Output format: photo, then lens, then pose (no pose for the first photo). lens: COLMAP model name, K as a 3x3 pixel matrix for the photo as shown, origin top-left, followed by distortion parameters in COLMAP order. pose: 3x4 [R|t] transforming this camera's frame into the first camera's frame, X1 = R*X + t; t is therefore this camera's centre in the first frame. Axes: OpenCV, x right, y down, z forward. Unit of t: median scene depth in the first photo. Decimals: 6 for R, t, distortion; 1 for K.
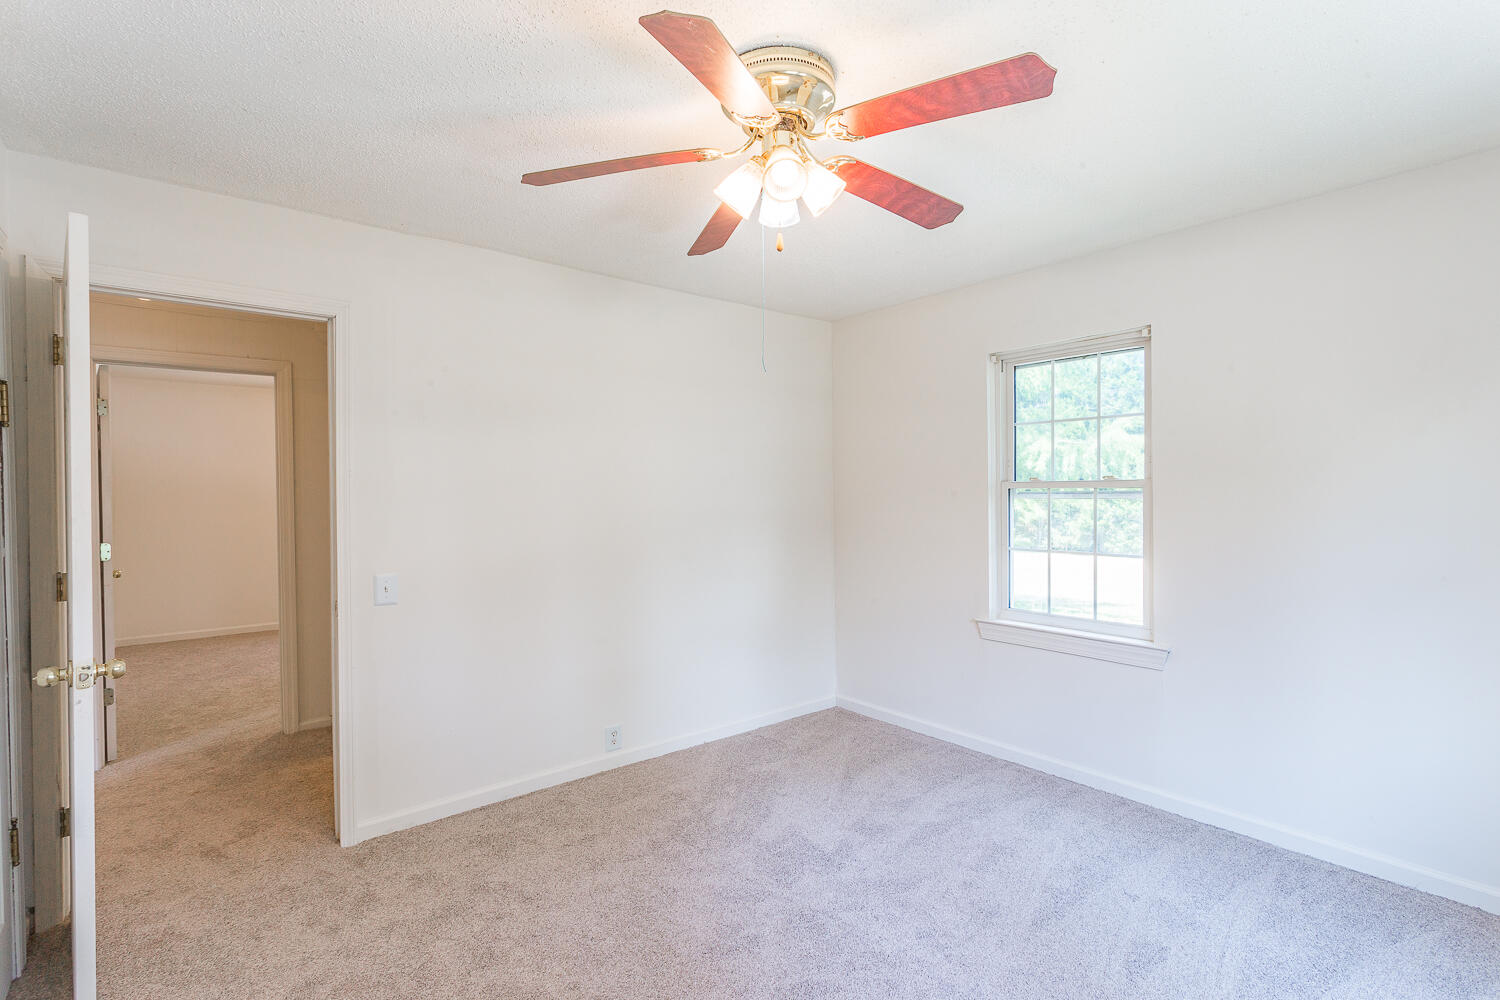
lens RADIAL K [[711.5, 0, 746.2], [0, 711.5, 496.4], [0, 0, 1]] dist [0.000649, 0.001497]
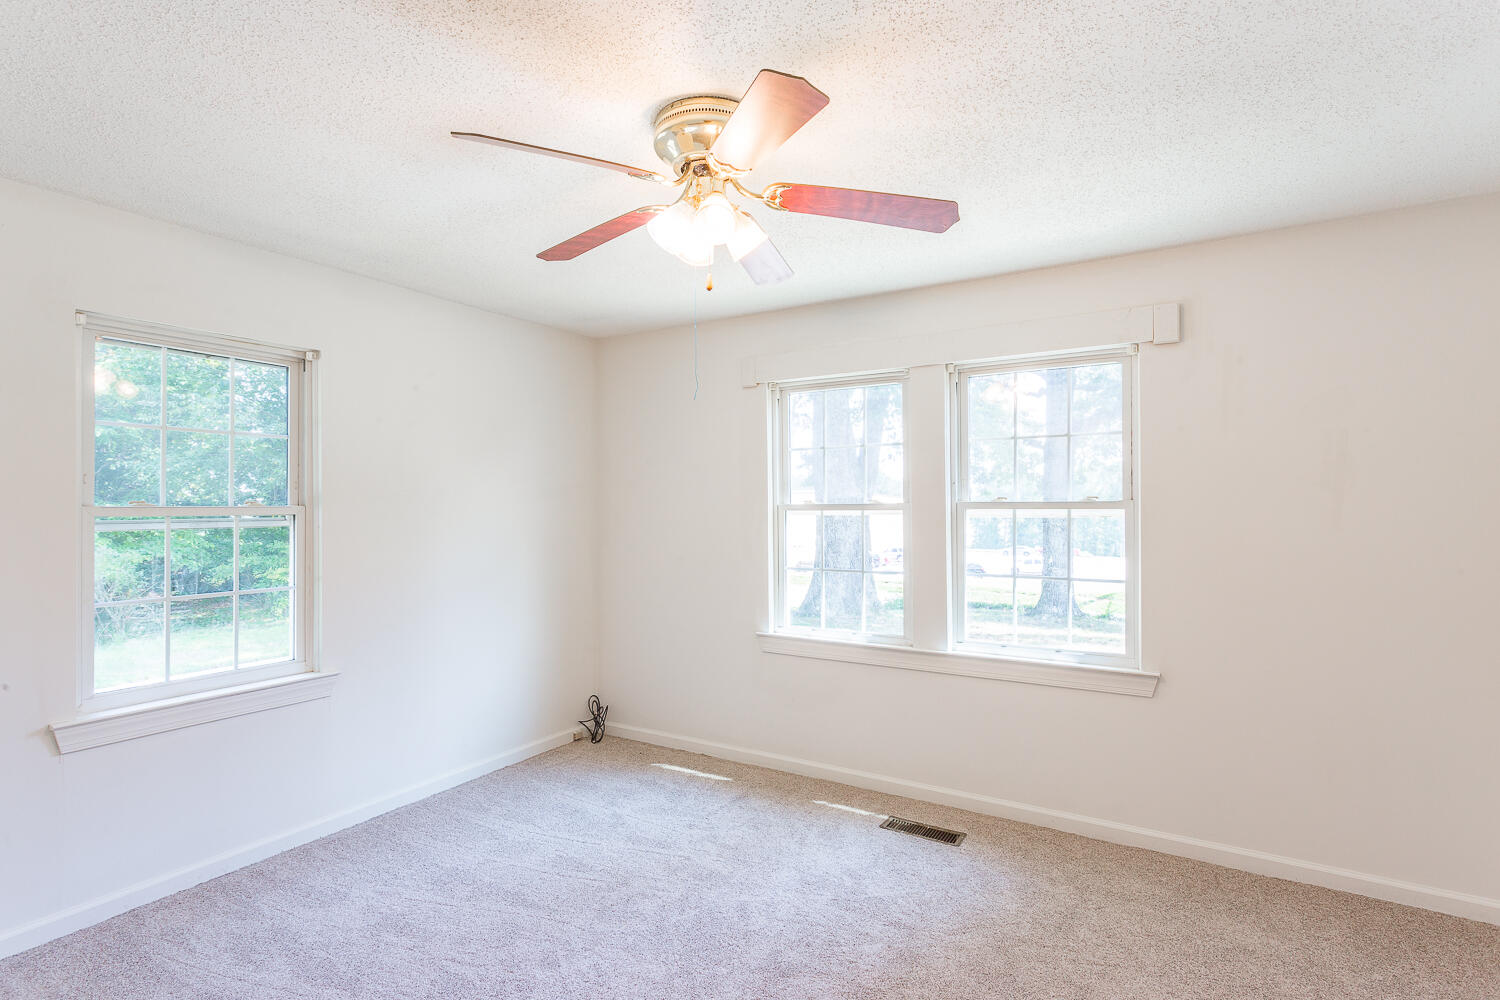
lens RADIAL K [[711.5, 0, 746.2], [0, 711.5, 496.4], [0, 0, 1]] dist [0.000649, 0.001497]
pose [[-0.322631, 0.022113, 0.946266, -0.601536], [0.009787, 0.999752, -0.020026, -0.015027], [-0.946474, 0.002800, -0.322768, 0.800359]]
